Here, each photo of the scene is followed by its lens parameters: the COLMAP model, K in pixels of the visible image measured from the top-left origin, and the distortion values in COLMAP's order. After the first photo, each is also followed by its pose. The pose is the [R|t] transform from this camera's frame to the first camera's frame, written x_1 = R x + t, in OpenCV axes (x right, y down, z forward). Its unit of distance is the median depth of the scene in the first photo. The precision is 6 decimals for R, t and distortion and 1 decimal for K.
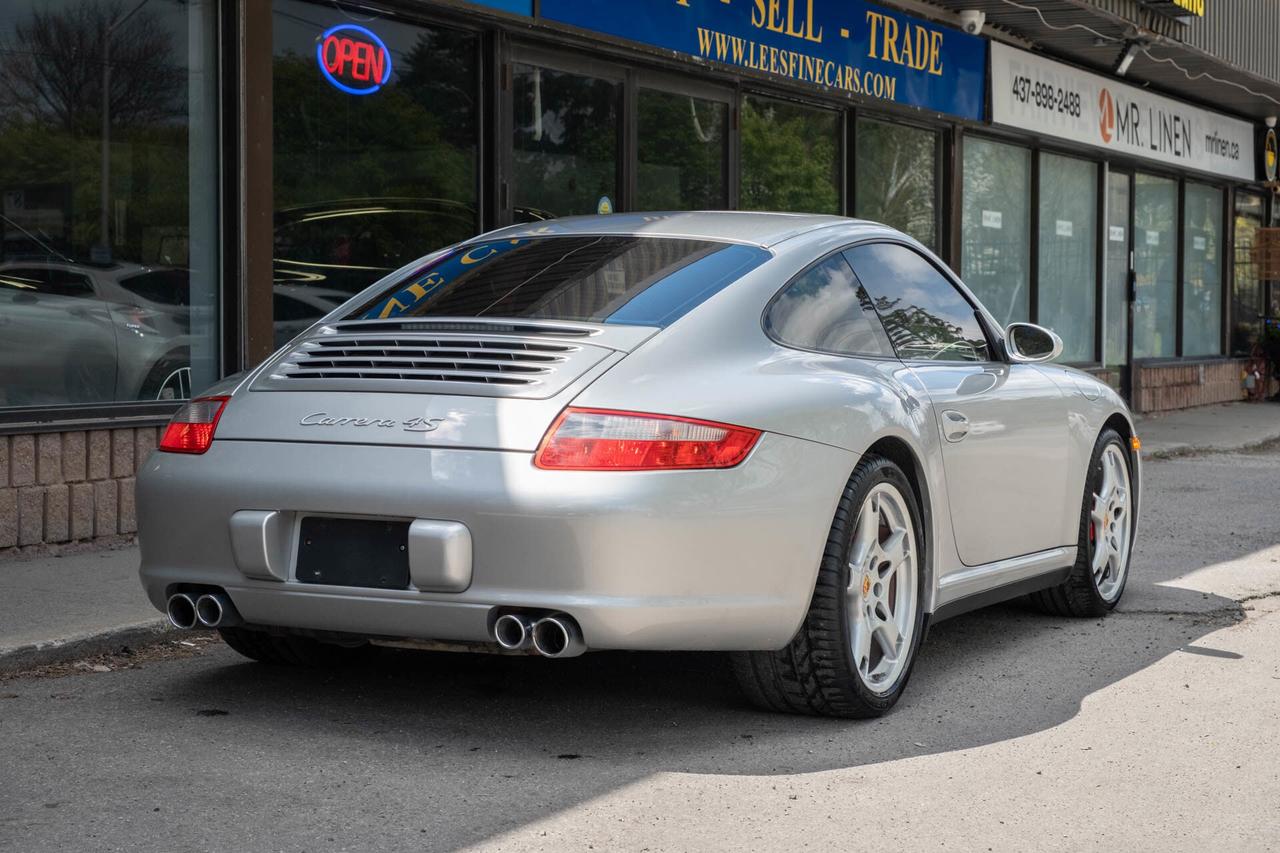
lens RADIAL K [[2519.7, 0, 640.0], [0, 2519.7, 426.5], [0, 0, 1]] dist [0.041720, 0.135185]
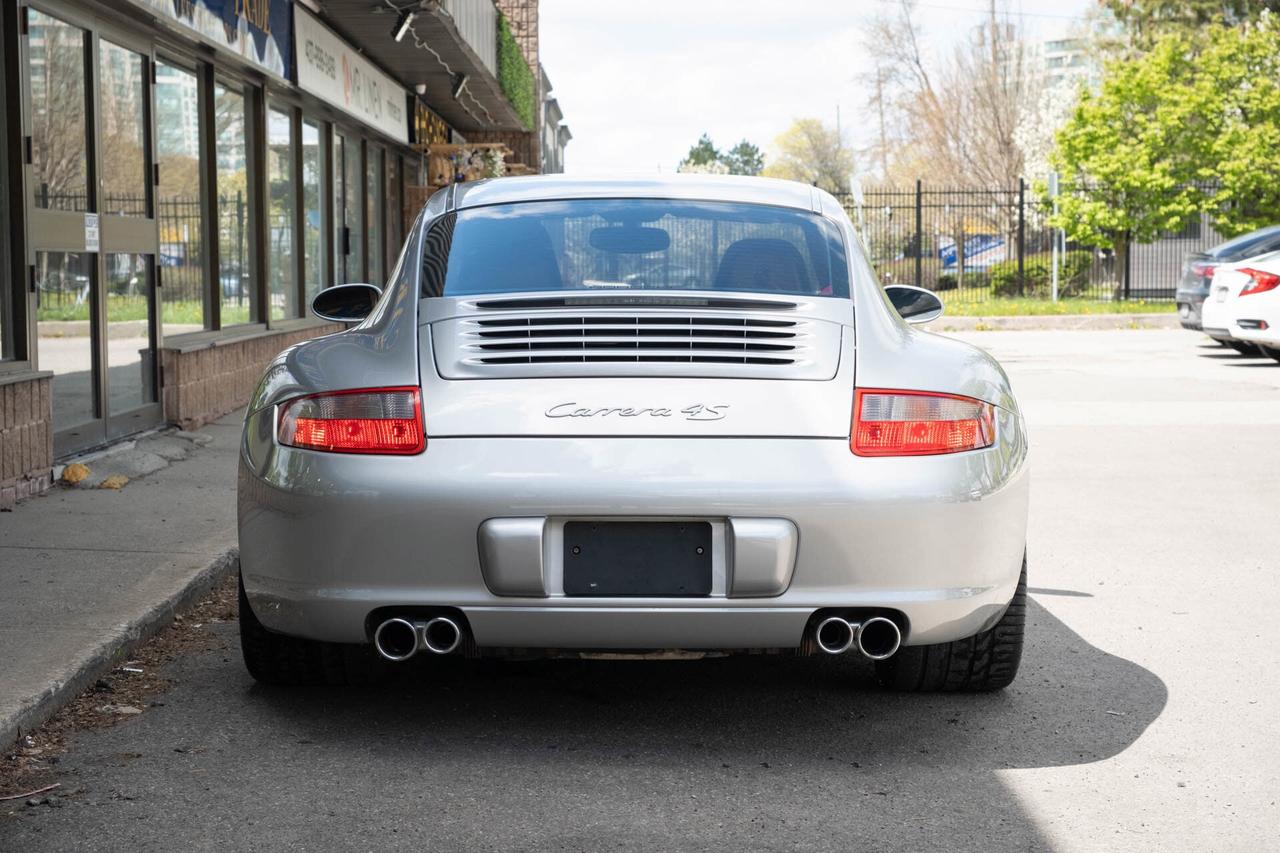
lens RADIAL K [[2304.4, 0, 640.0], [0, 2304.4, 426.5], [0, 0, 1]] dist [0.017014, 0.095033]
pose [[0.894848, -0.039353, 0.444633, -0.461821], [0.027449, 0.999072, 0.033183, -0.022976], [-0.445526, -0.017489, 0.895098, 0.269113]]
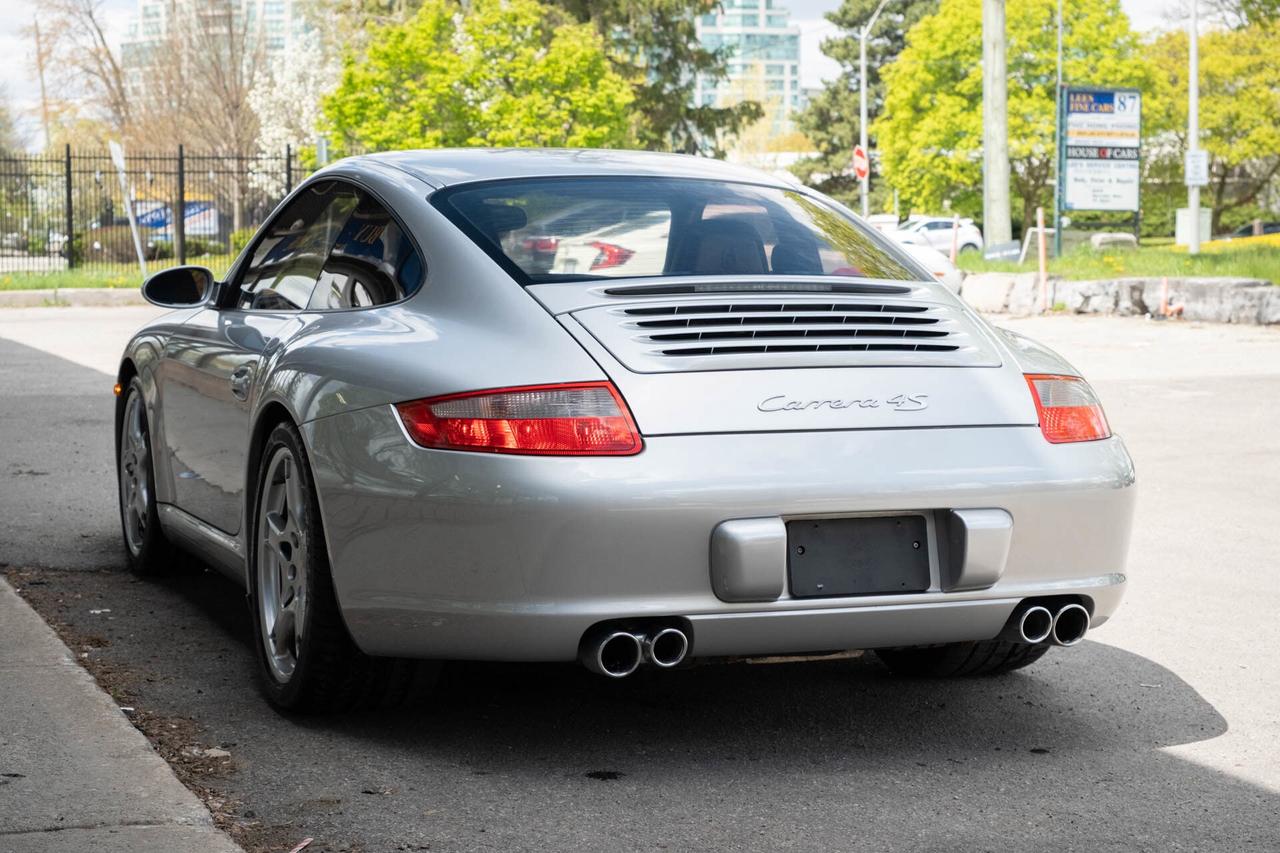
lens RADIAL K [[2399.7, 0, 640.0], [0, 2399.7, 426.5], [0, 0, 1]] dist [0.004831, 0.290745]
pose [[0.684021, -0.064842, 0.726575, -0.735843], [0.035988, 0.997828, 0.055169, -0.040546], [-0.728574, -0.011588, 0.684869, 0.488171]]
